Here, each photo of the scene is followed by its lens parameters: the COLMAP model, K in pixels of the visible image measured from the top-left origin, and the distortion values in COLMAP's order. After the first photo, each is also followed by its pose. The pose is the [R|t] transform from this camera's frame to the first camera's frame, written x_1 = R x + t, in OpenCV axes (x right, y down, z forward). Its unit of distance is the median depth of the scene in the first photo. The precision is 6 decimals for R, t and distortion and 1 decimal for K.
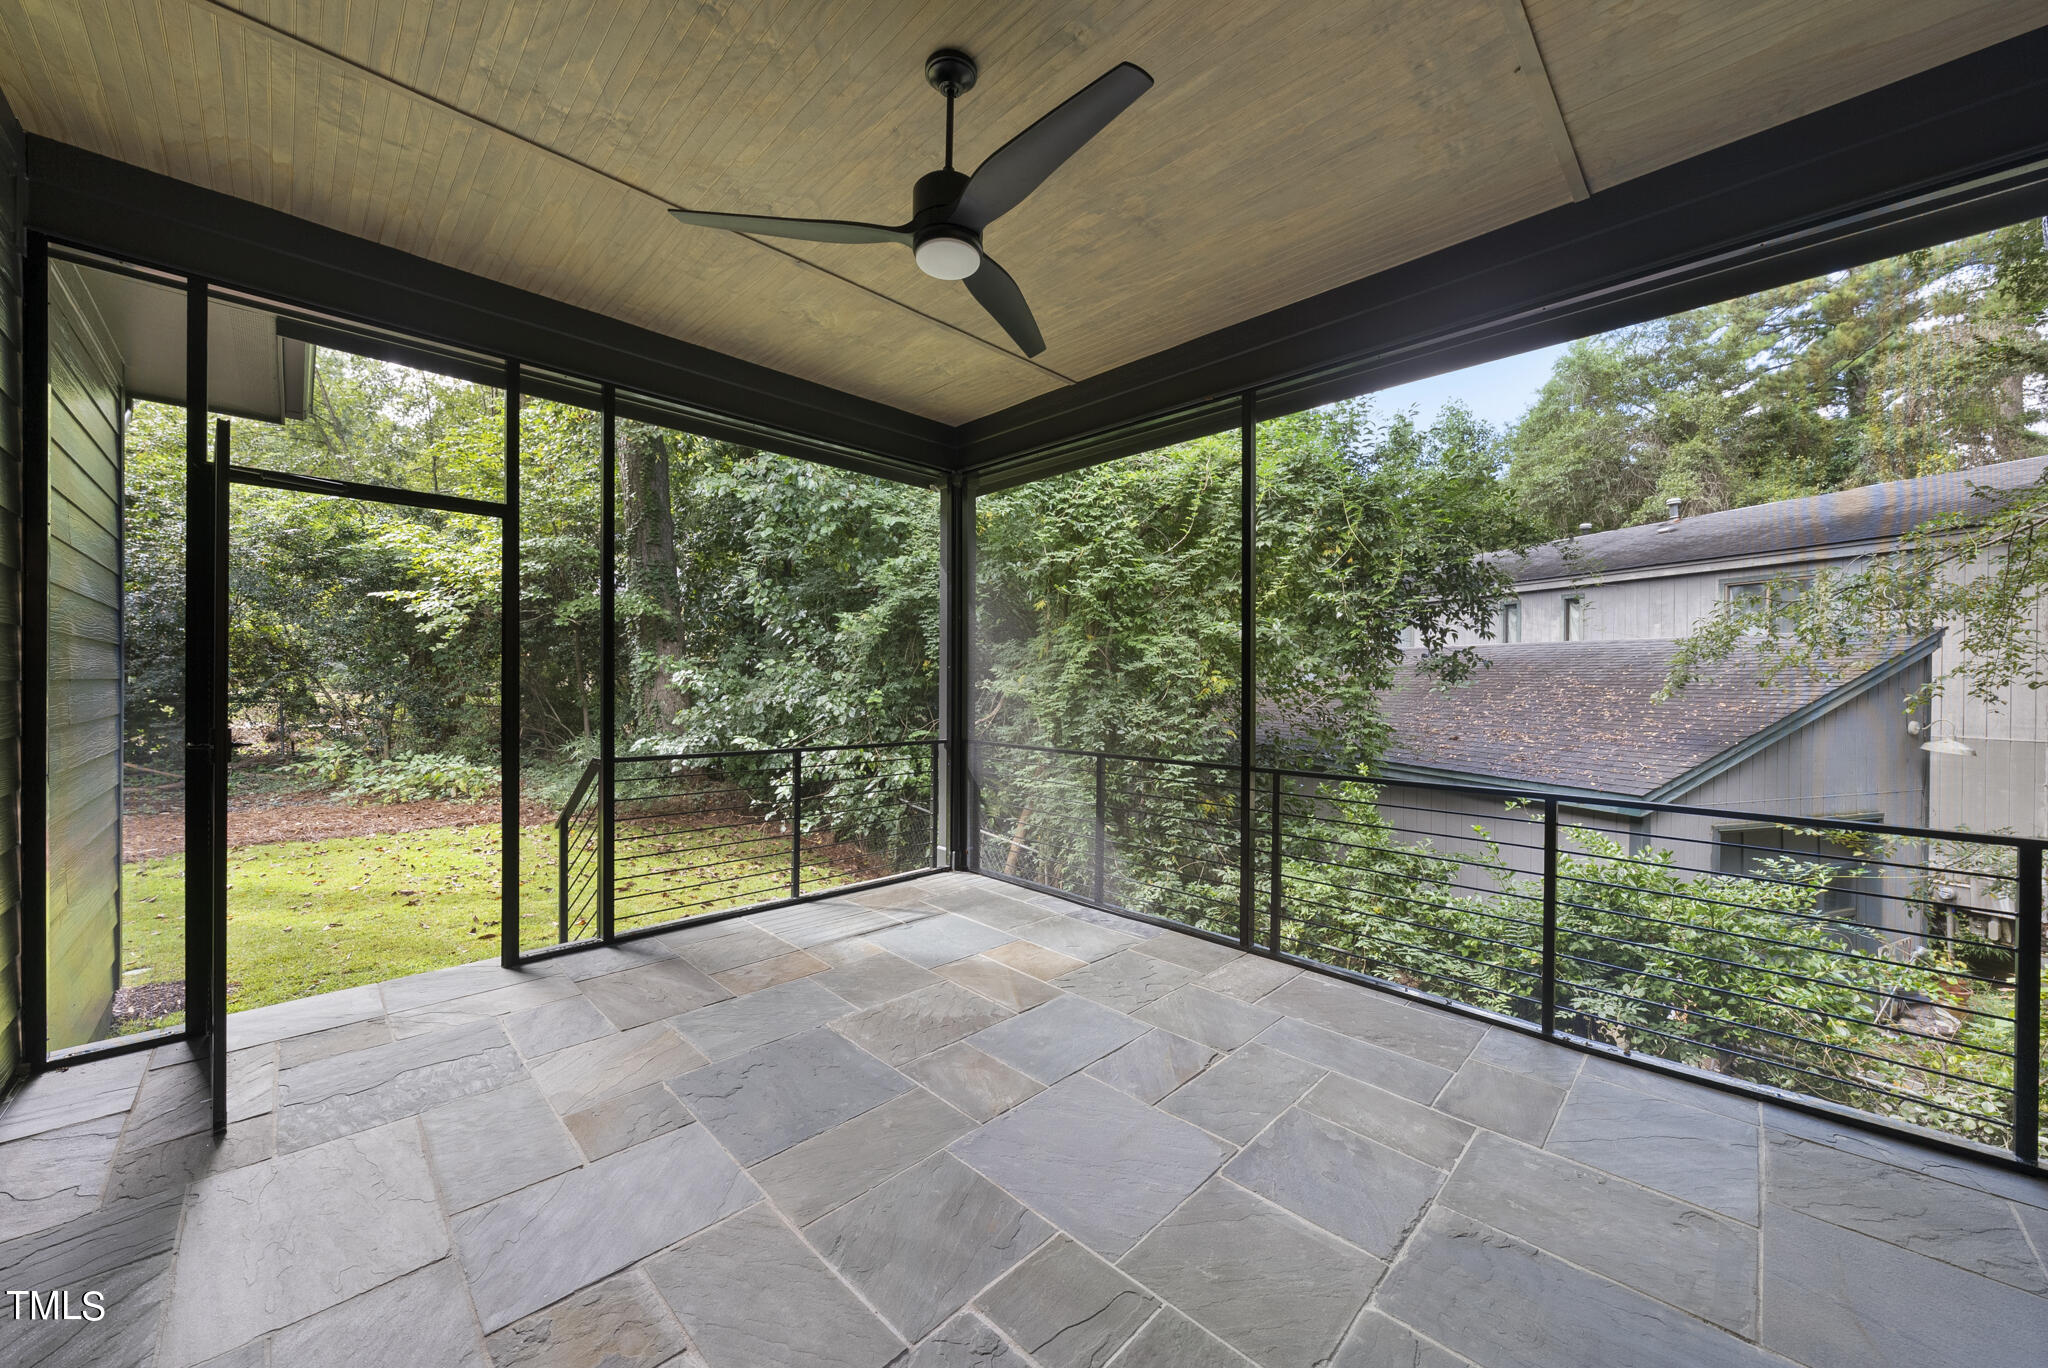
lens RADIAL K [[745.1, 0, 1016.7], [0, 745.1, 683.7], [0, 0, 1]] dist [-0.004502, -0.000982]
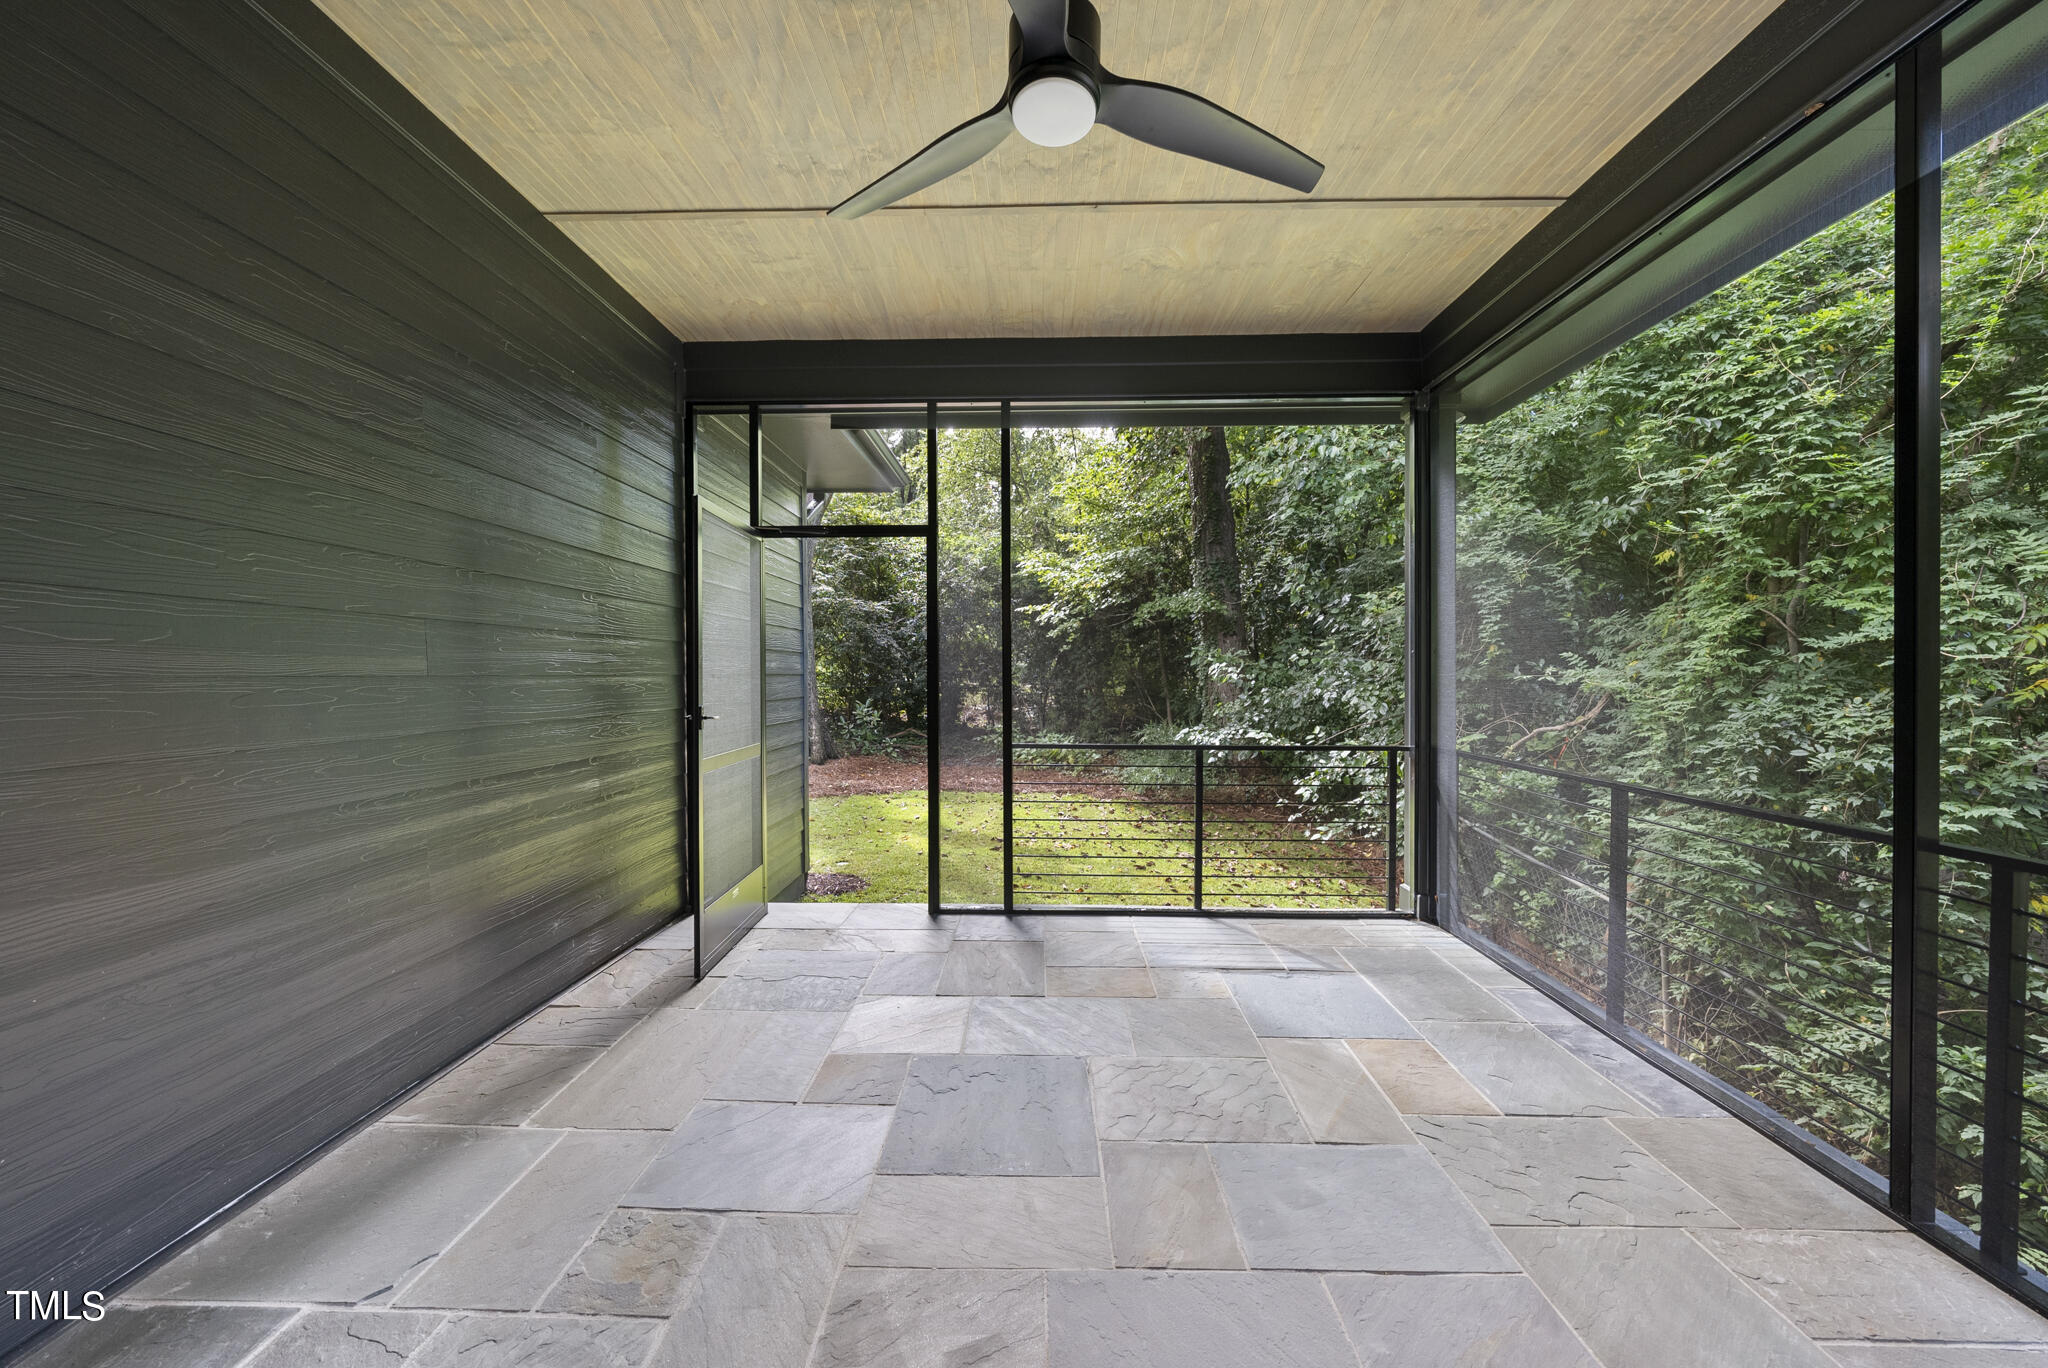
lens RADIAL K [[745.1, 0, 1023.6], [0, 745.1, 685.1], [0, 0, 1]] dist [-0.004502, -0.000982]
pose [[0.690663, 0.002839, -0.723171, 0.139604], [0.004951, 0.999950, 0.008655, 0.002506], [0.723160, -0.009558, 0.690615, 0.142800]]
